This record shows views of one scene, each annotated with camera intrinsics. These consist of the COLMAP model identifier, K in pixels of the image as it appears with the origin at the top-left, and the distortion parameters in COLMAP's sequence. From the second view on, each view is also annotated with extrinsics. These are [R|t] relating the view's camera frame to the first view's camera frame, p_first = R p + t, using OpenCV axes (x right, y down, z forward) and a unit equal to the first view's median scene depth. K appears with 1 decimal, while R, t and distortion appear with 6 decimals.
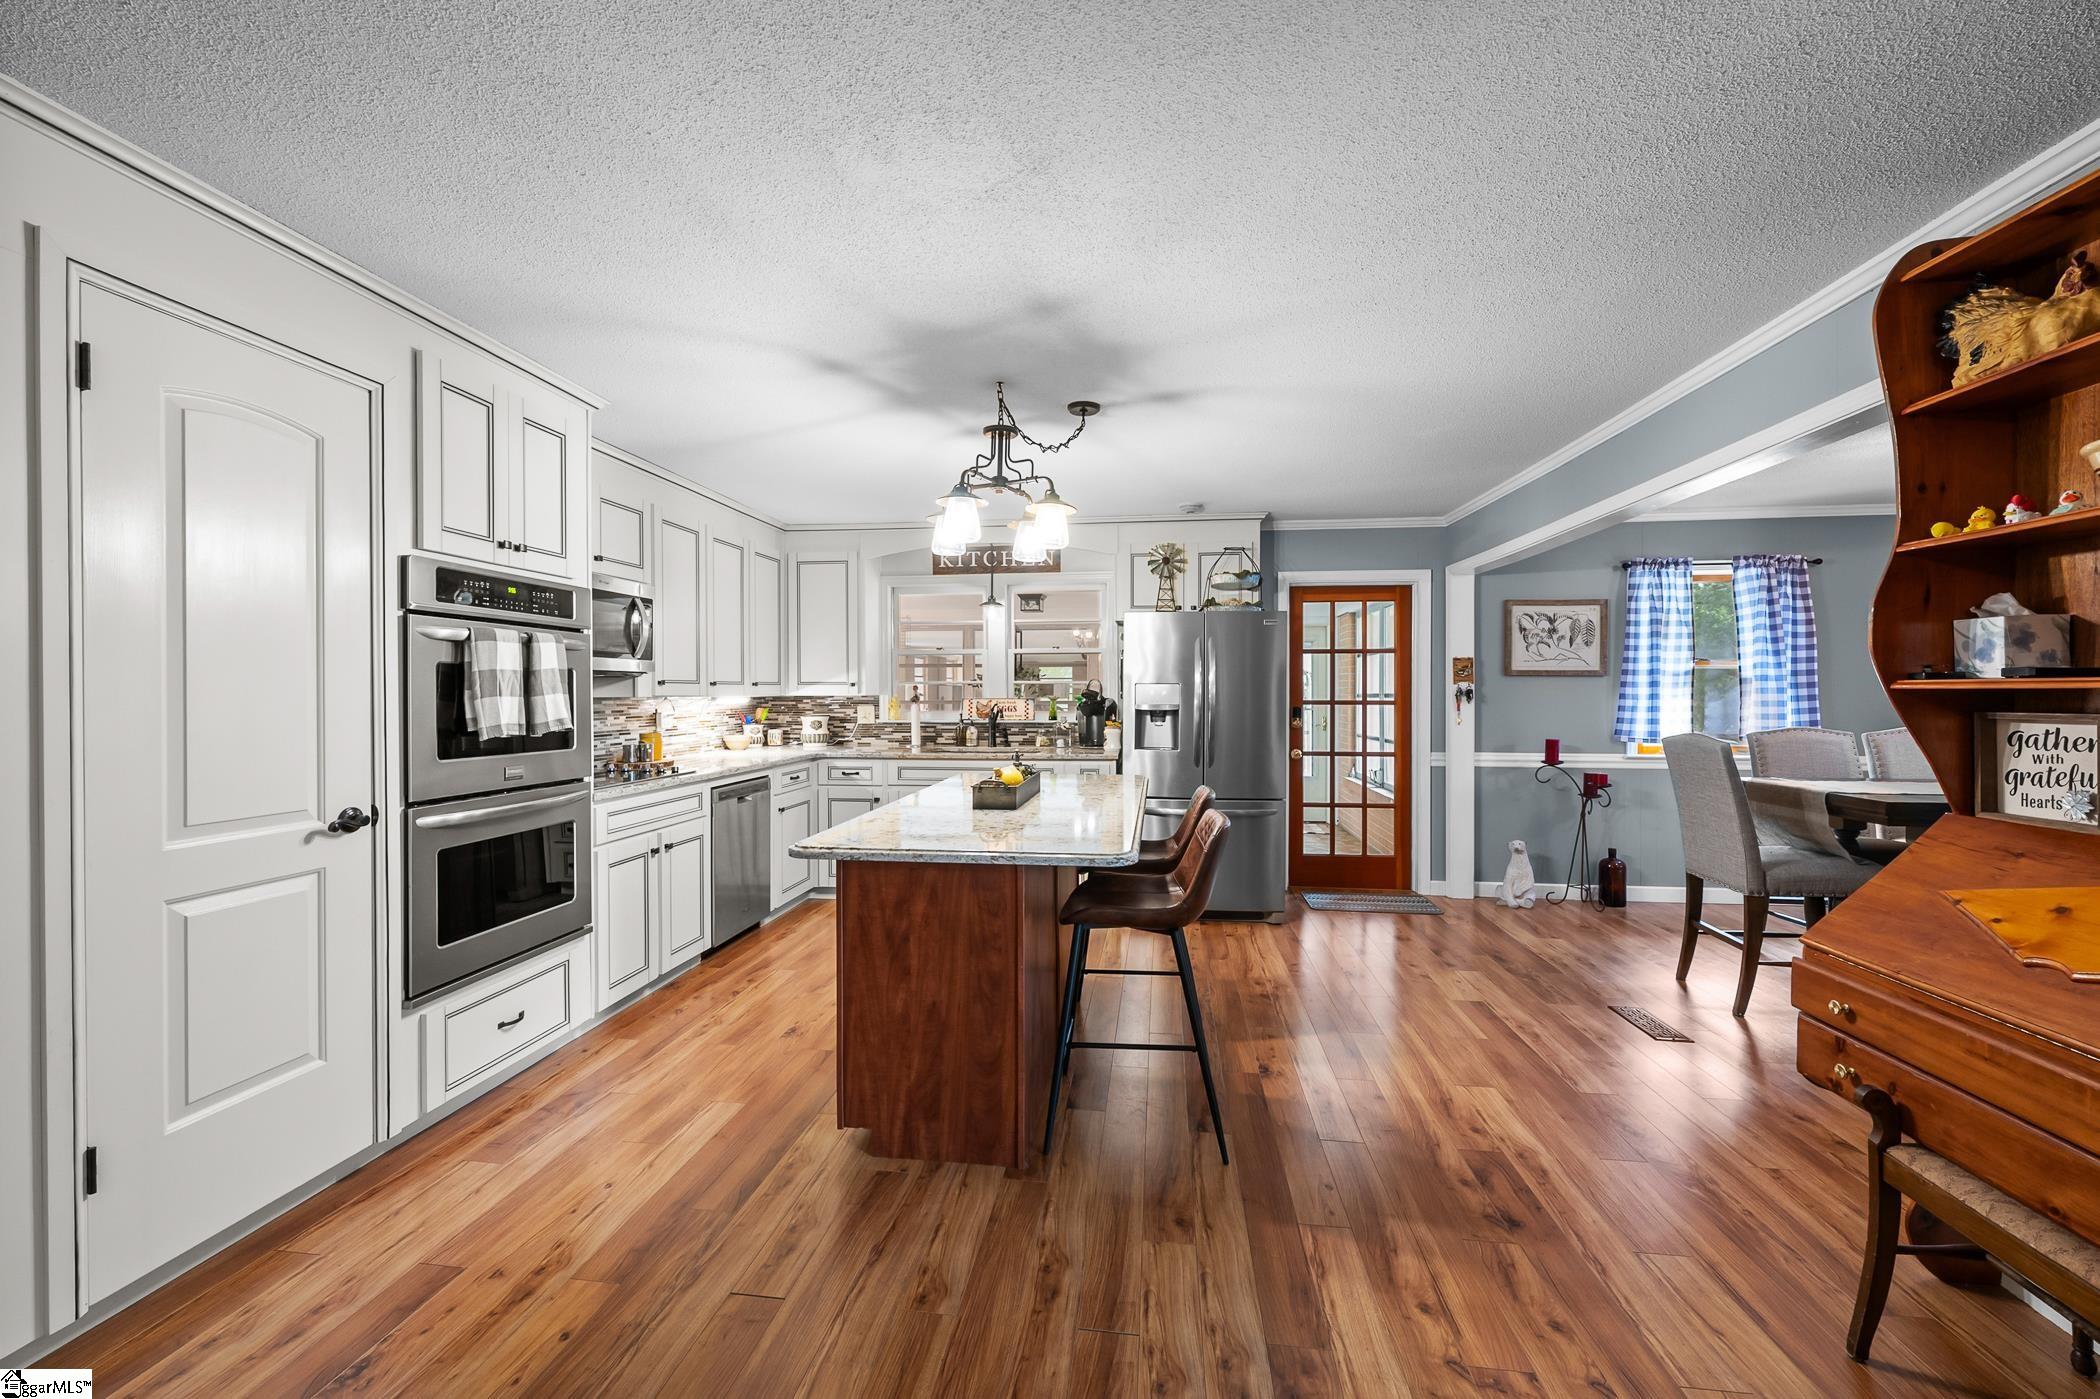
lens RADIAL K [[835.3, 0, 1050.0], [0, 835.3, 699.5], [0, 0, 1]] dist [-0.000915, -0.000504]
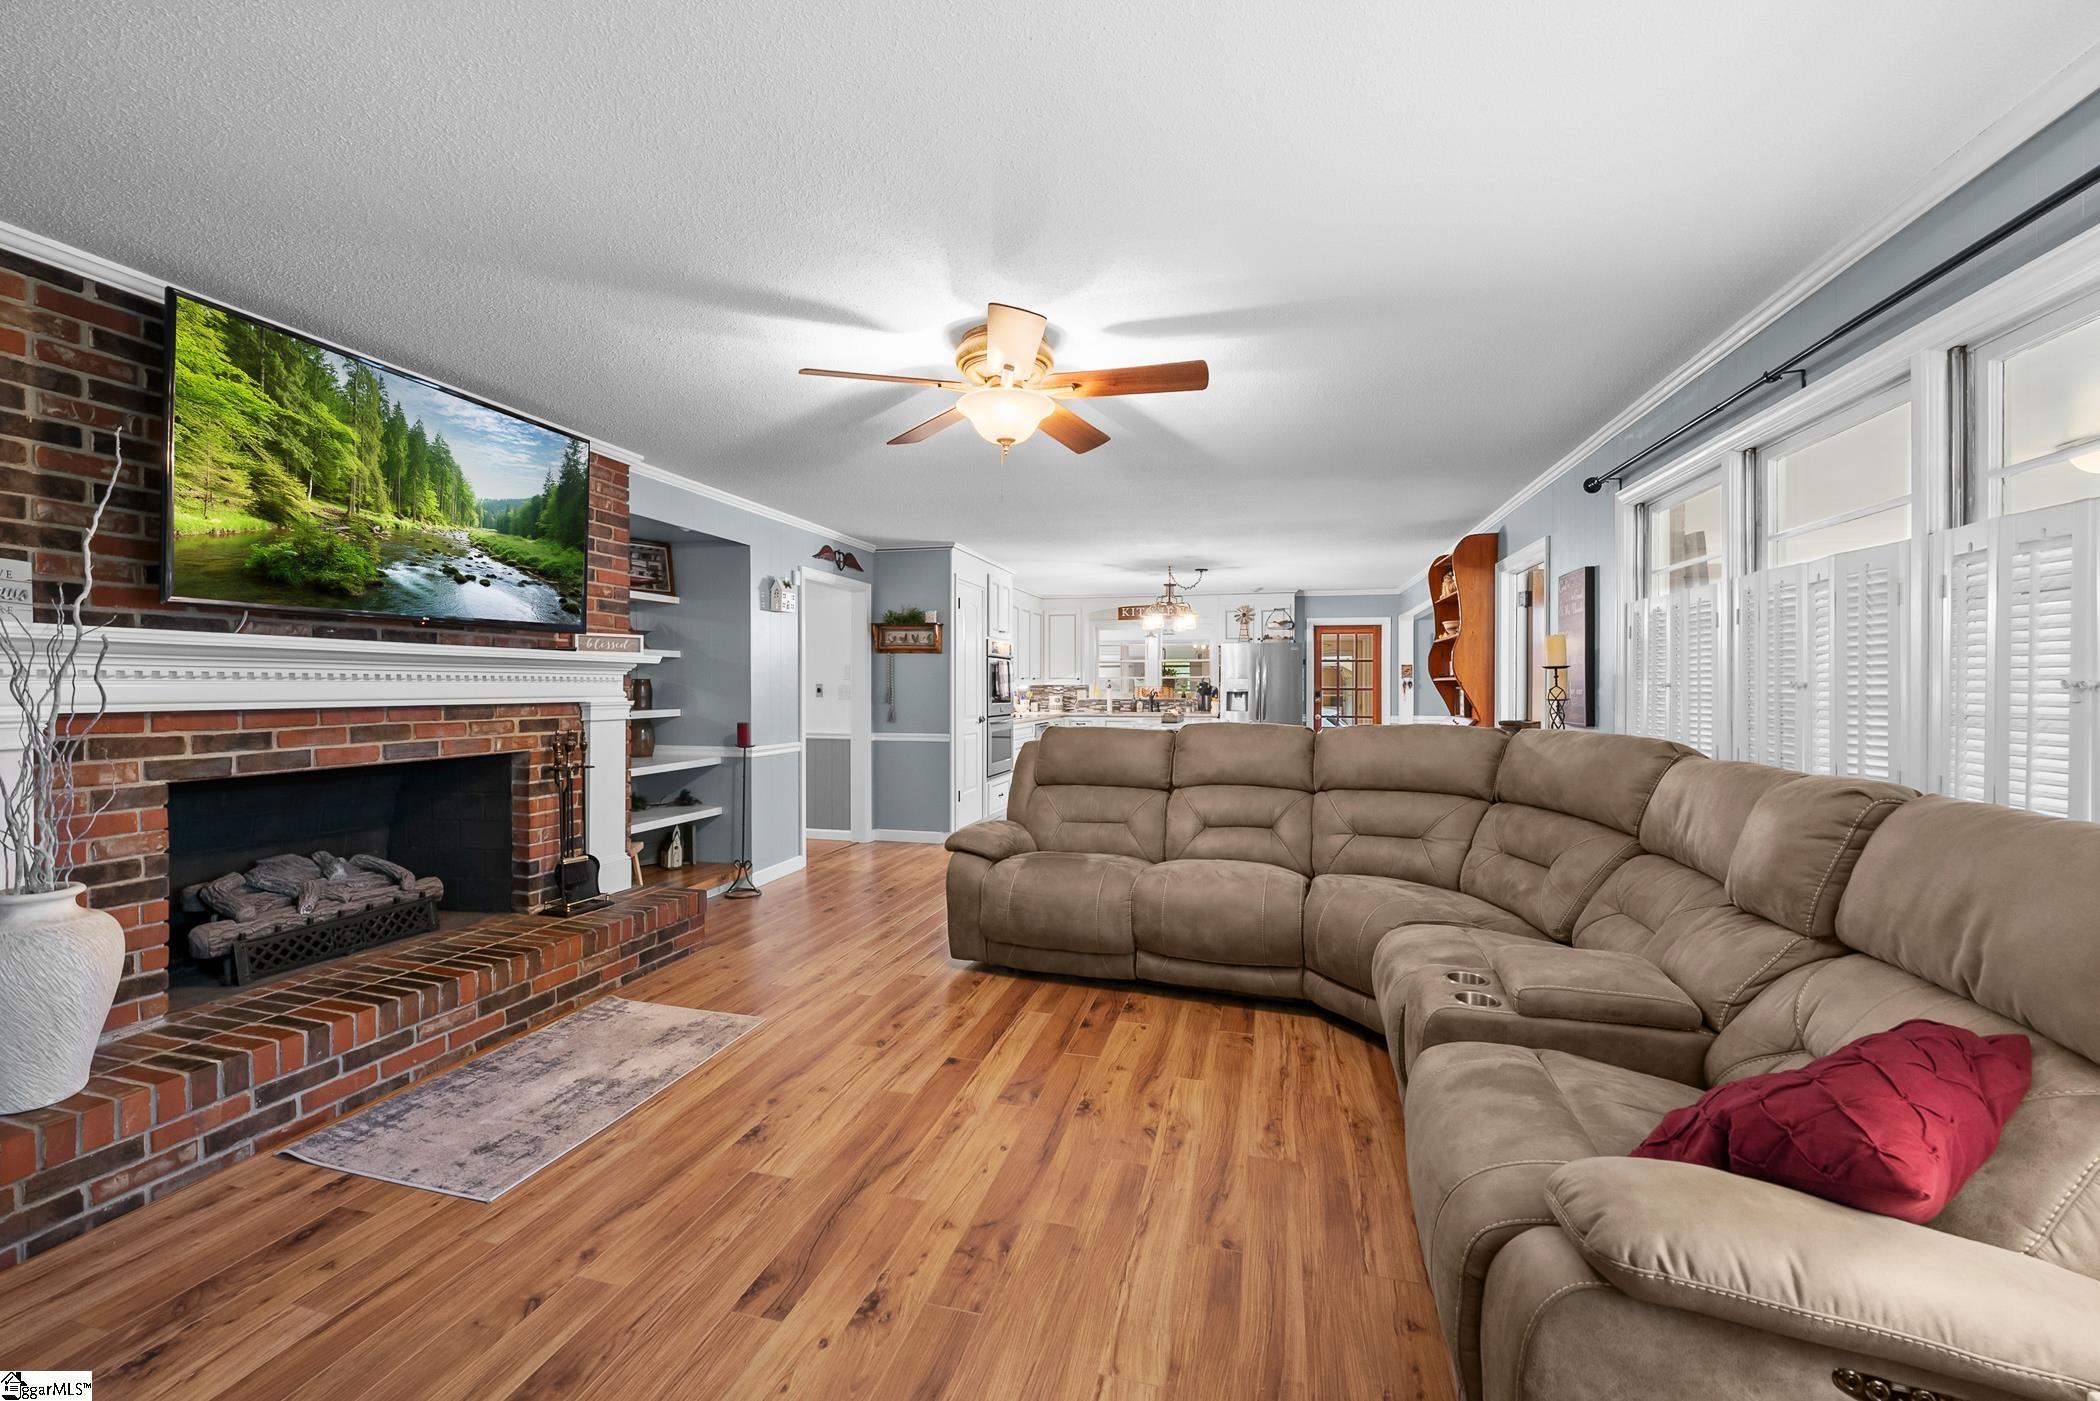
lens RADIAL K [[868.0, 0, 1063.1], [0, 868.0, 678.0], [0, 0, 1]] dist [-0.000059, 0.000085]
pose [[0.993361, 0.000393, -0.115037, -0.063471], [-0.002471, 0.999836, -0.017916, 0.023636], [0.115011, 0.018081, 0.993200, -1.462807]]
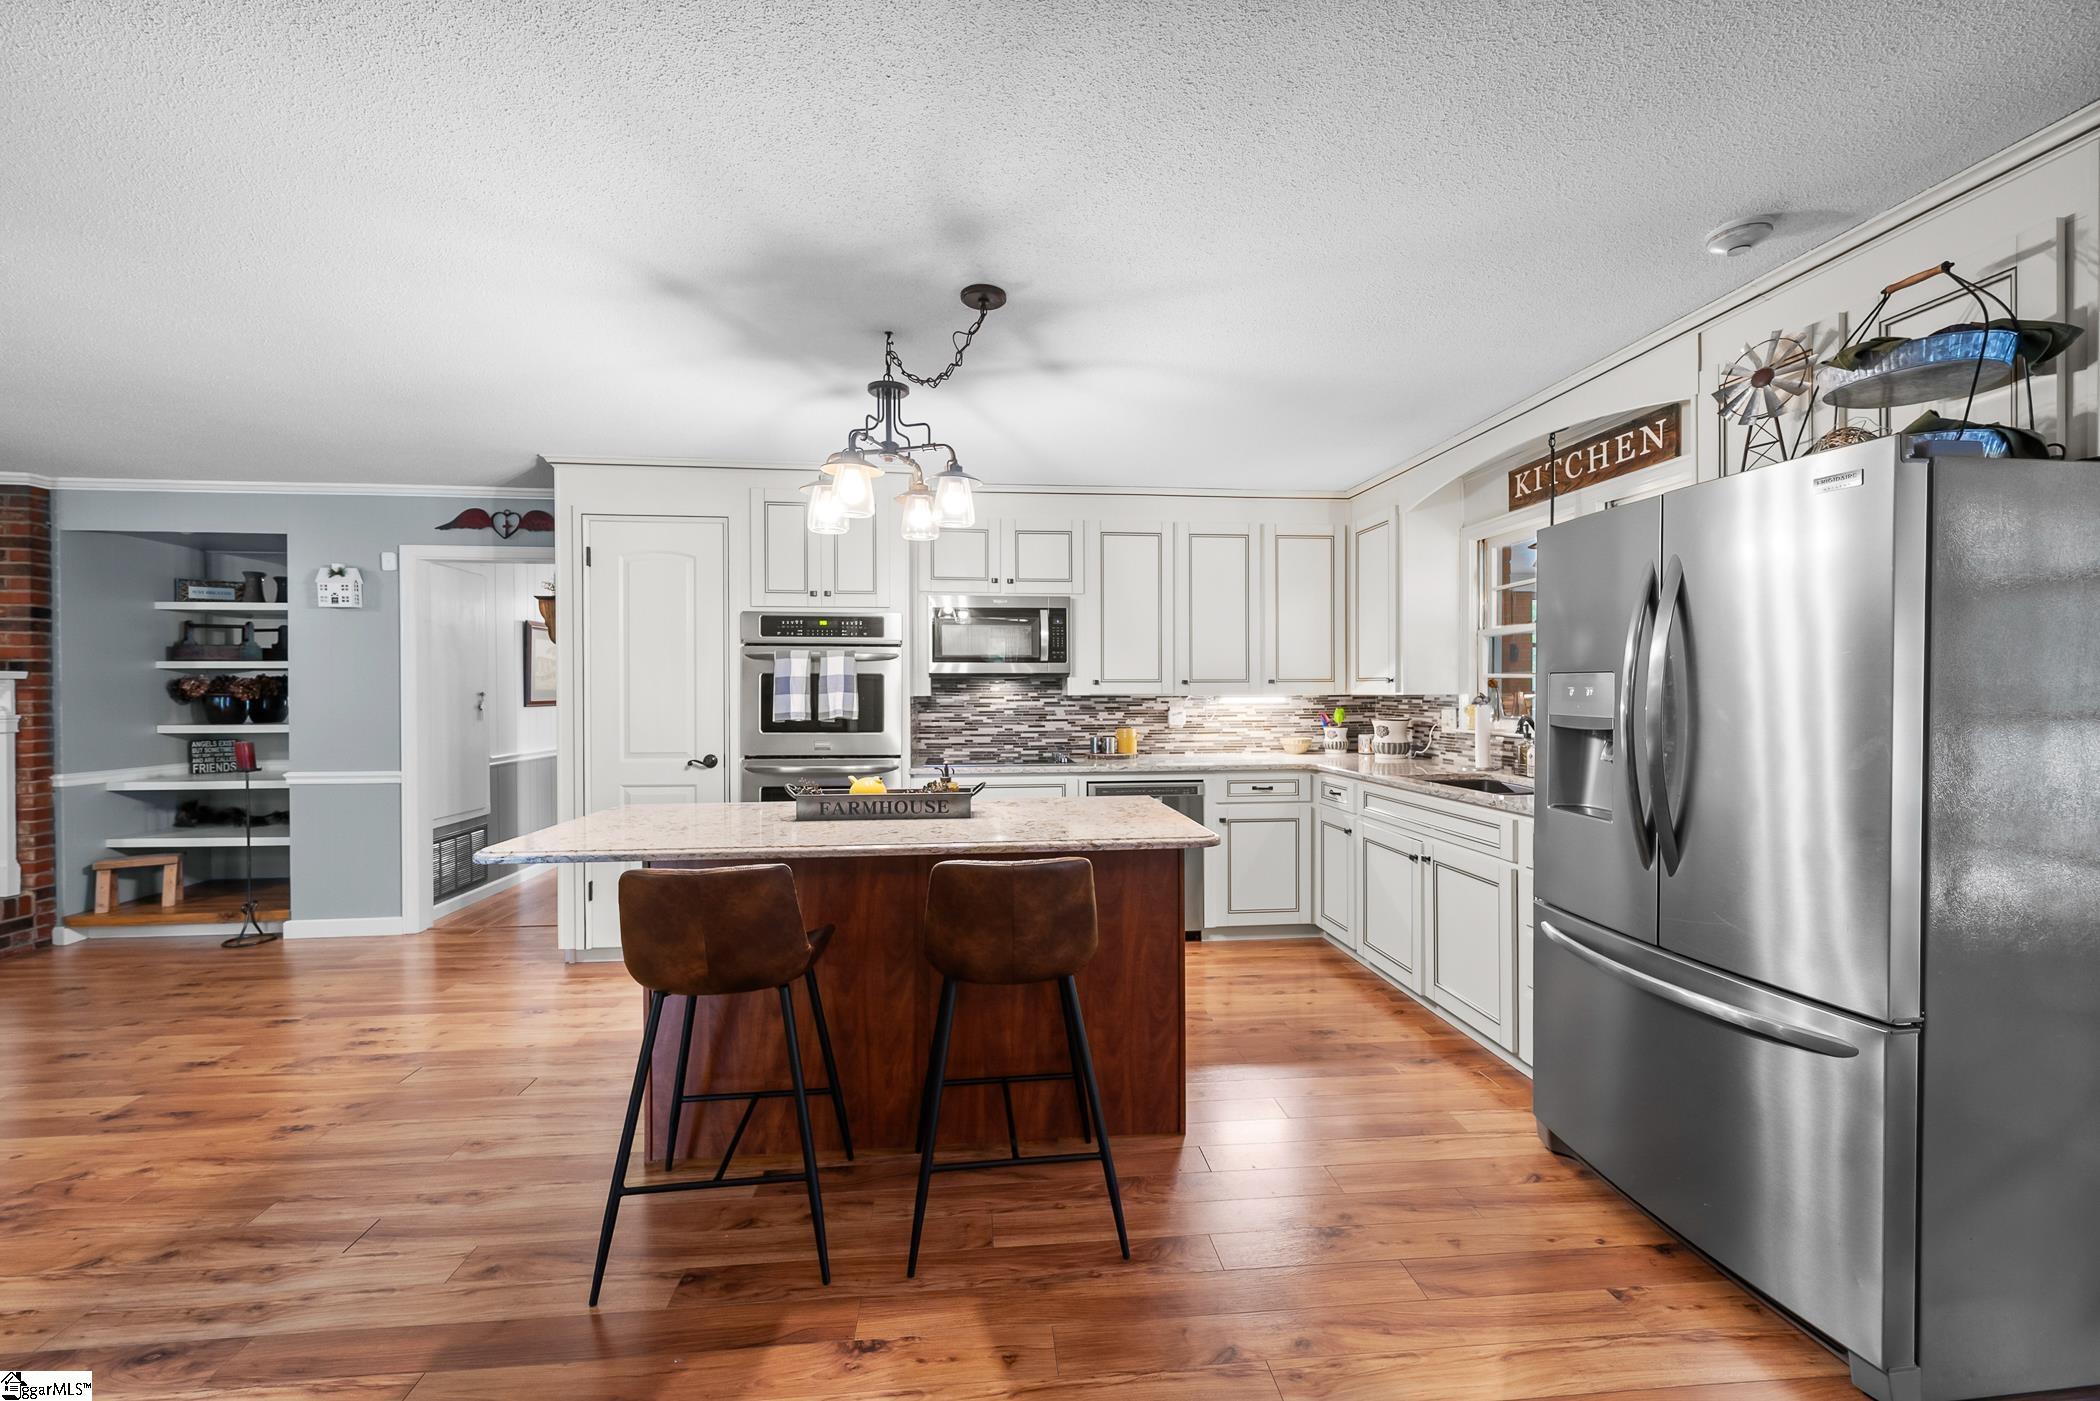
lens RADIAL K [[835.3, 0, 1050.0], [0, 835.3, 700.5], [0, 0, 1]] dist [-0.000915, -0.000504]
pose [[0.221675, 0.011112, -0.975057, 0.668512], [-0.006500, 0.999930, 0.009917, -0.007369], [0.975099, 0.004139, 0.221732, 0.789612]]
